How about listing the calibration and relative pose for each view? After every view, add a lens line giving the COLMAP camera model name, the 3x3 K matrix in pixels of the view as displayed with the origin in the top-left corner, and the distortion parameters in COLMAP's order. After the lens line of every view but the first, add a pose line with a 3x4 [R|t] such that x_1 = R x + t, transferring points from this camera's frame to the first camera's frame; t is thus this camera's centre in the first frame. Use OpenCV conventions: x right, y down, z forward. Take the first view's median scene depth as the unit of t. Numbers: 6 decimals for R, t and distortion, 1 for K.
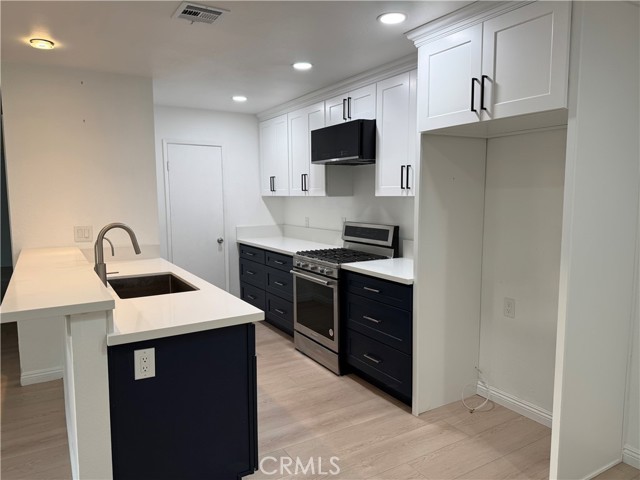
lens RADIAL K [[452.0, 0, 318.3], [0, 452.0, 242.7], [0, 0, 1]] dist [0.116521, -0.178630]
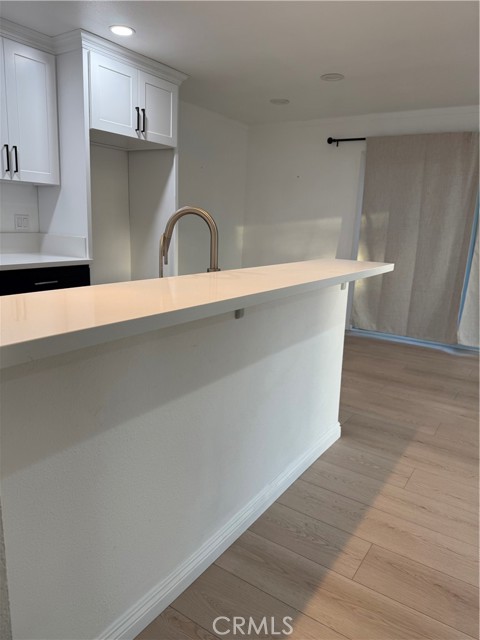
lens RADIAL K [[457.3, 0, 229.3], [0, 457.3, 322.2], [0, 0, 1]] dist [0.026410, -0.047249]
pose [[-0.422521, -0.220034, 0.879239, -0.868012], [0.056262, 0.961846, 0.267744, -0.050057], [-0.904605, 0.162595, -0.394021, 1.000568]]
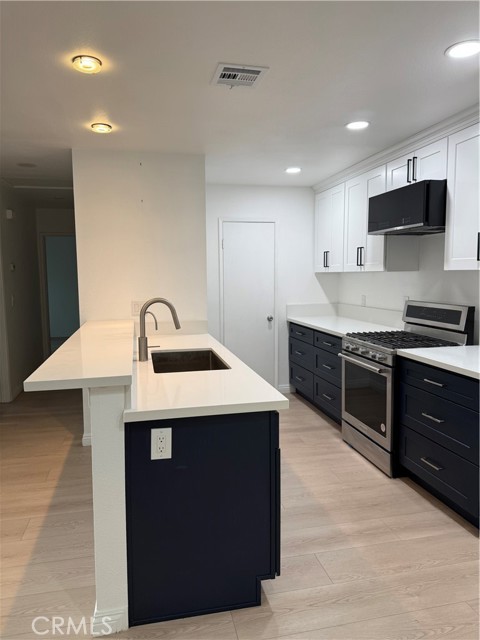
lens RADIAL K [[457.3, 0, 229.3], [0, 457.3, 322.2], [0, 0, 1]] dist [0.026410, -0.047249]
pose [[0.945541, 0.031682, -0.323958, 0.032099], [-0.031244, 0.999490, 0.006553, -0.000331], [0.324001, 0.003926, 0.946049, 0.079058]]
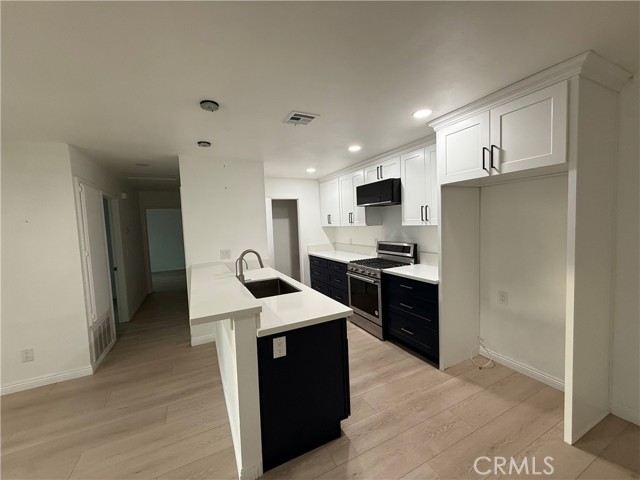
lens RADIAL K [[259.0, 0, 320.0], [0, 259.0, 240.0], [0, 0, 1]] dist [-0.000503, -0.000110]
pose [[0.995695, -0.031095, -0.087321, -0.089930], [0.027674, 0.998811, -0.040128, -0.026904], [0.088465, 0.037538, 0.995372, 0.088346]]
